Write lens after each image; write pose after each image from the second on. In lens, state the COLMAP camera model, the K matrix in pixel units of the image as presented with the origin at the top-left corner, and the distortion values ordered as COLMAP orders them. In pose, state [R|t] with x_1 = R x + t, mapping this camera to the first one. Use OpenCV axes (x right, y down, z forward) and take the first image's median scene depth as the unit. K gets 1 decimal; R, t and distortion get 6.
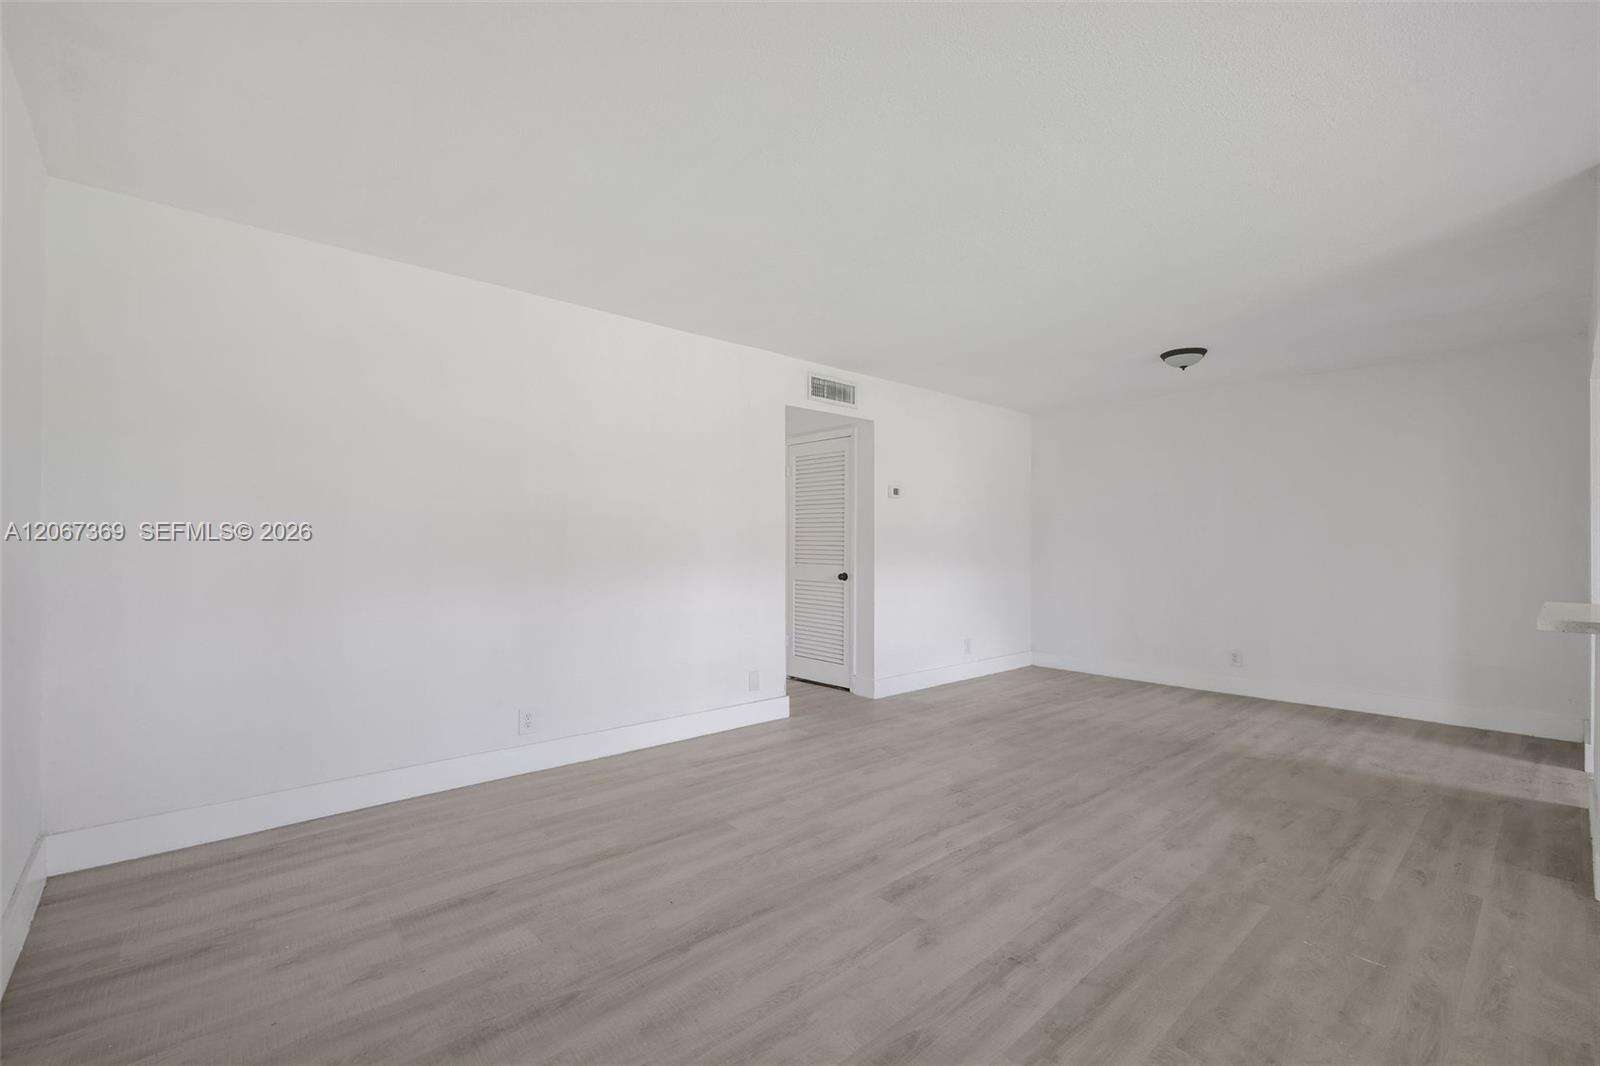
lens RADIAL K [[700.2, 0, 797.4], [0, 700.2, 520.3], [0, 0, 1]] dist [-0.001551, -0.000453]
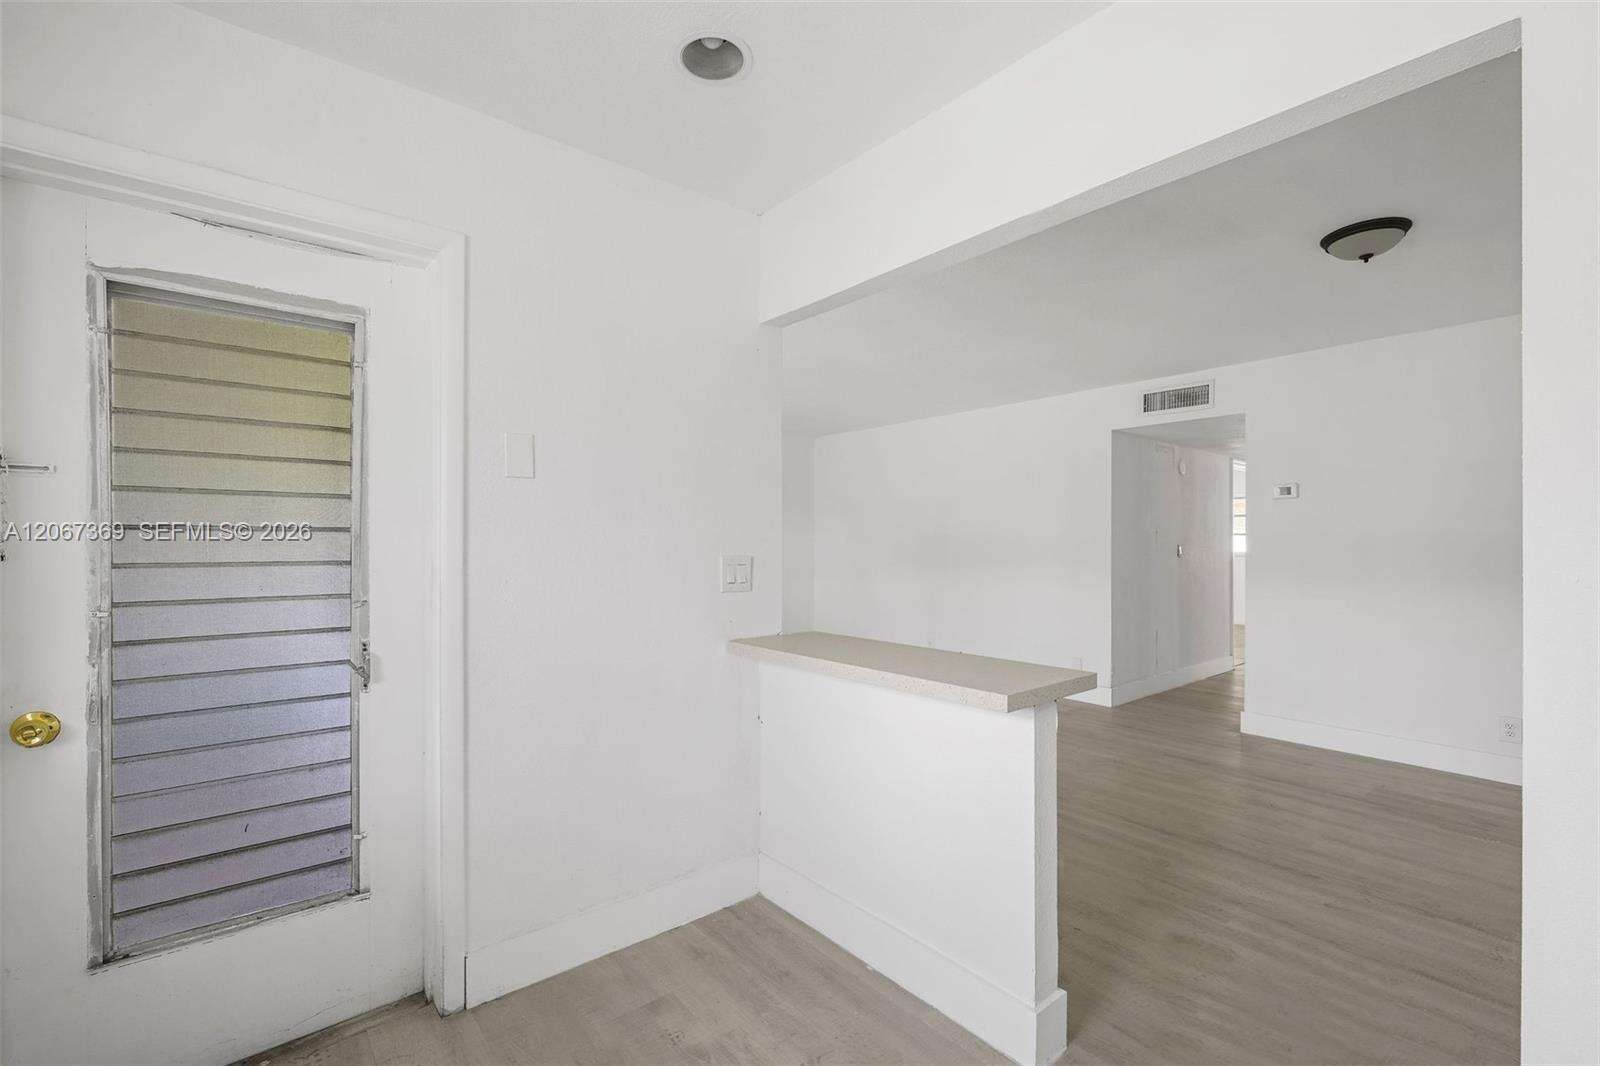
lens RADIAL K [[686.4, 0, 791.8], [0, 686.4, 546.5], [0, 0, 1]] dist [-0.000929, 0.000460]
pose [[-0.046637, 0.001205, -0.998911, 1.548144], [0.029966, 0.999551, -0.000193, 0.008649], [0.998462, -0.029942, -0.046652, 0.754468]]
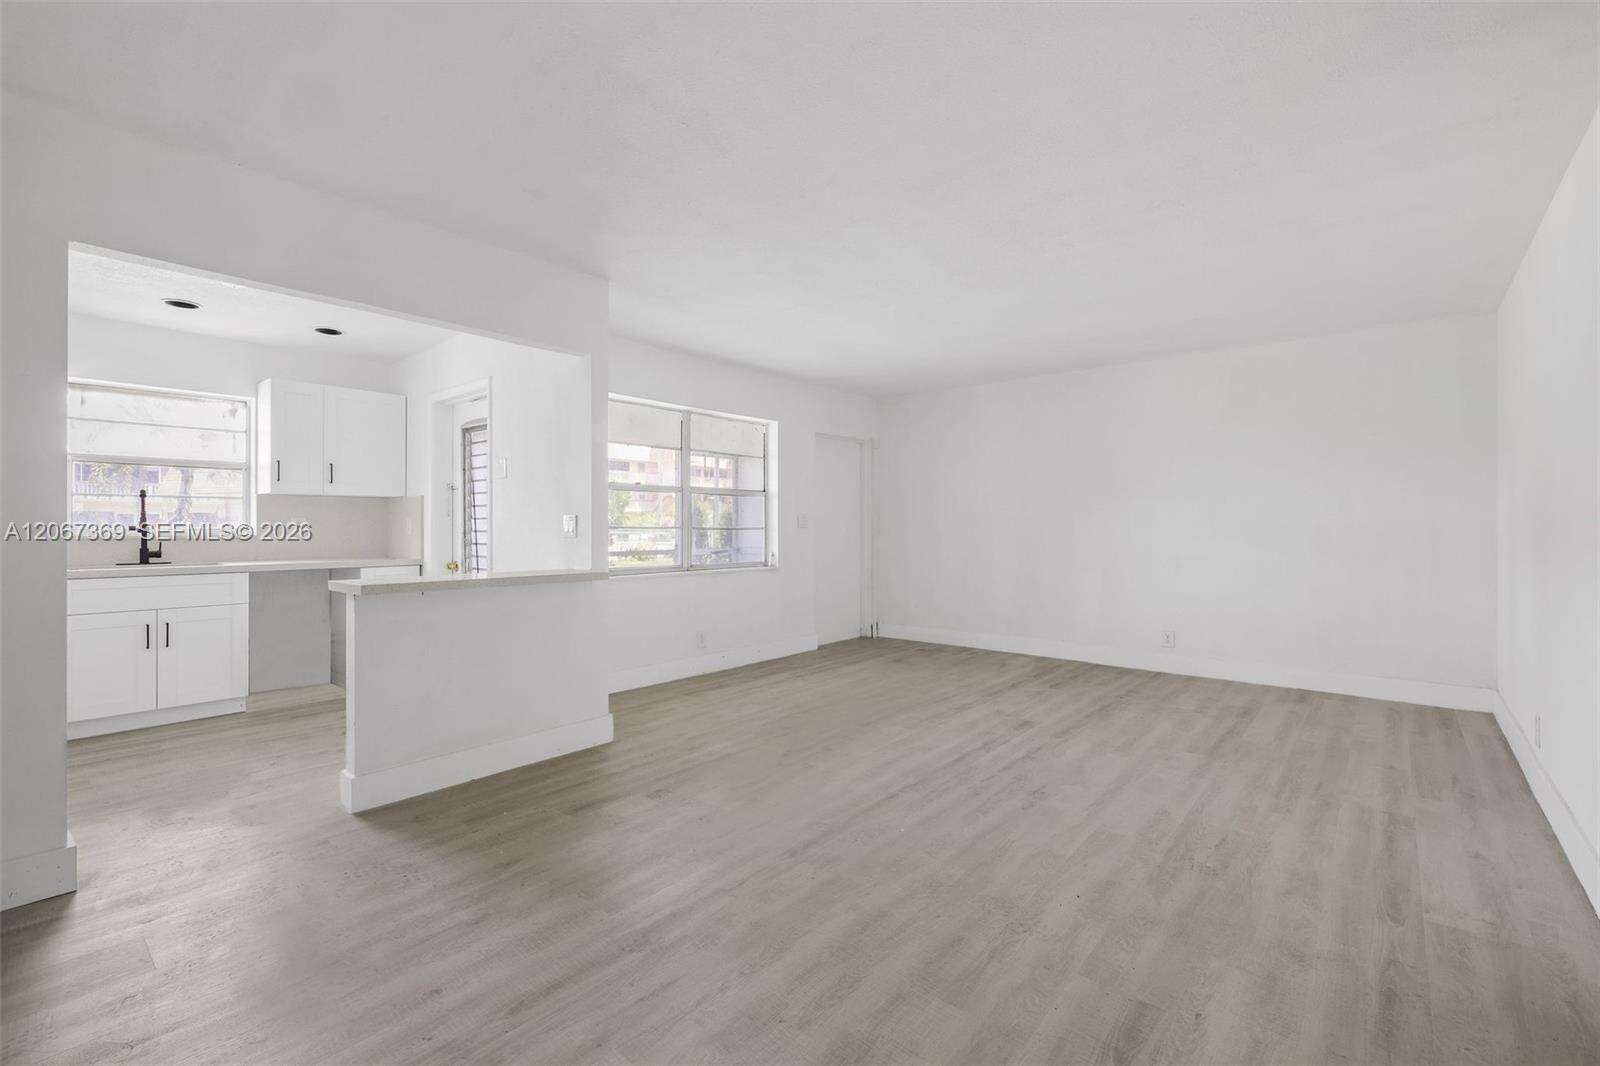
lens RADIAL K [[696.5, 0, 796.5], [0, 696.5, 526.5], [0, 0, 1]] dist [-0.001902, 0.000035]
pose [[-0.991658, -0.003361, -0.128853, 0.632042], [0.000866, 0.999464, -0.032735, 0.071253], [0.128894, -0.032574, -0.991123, 1.799216]]
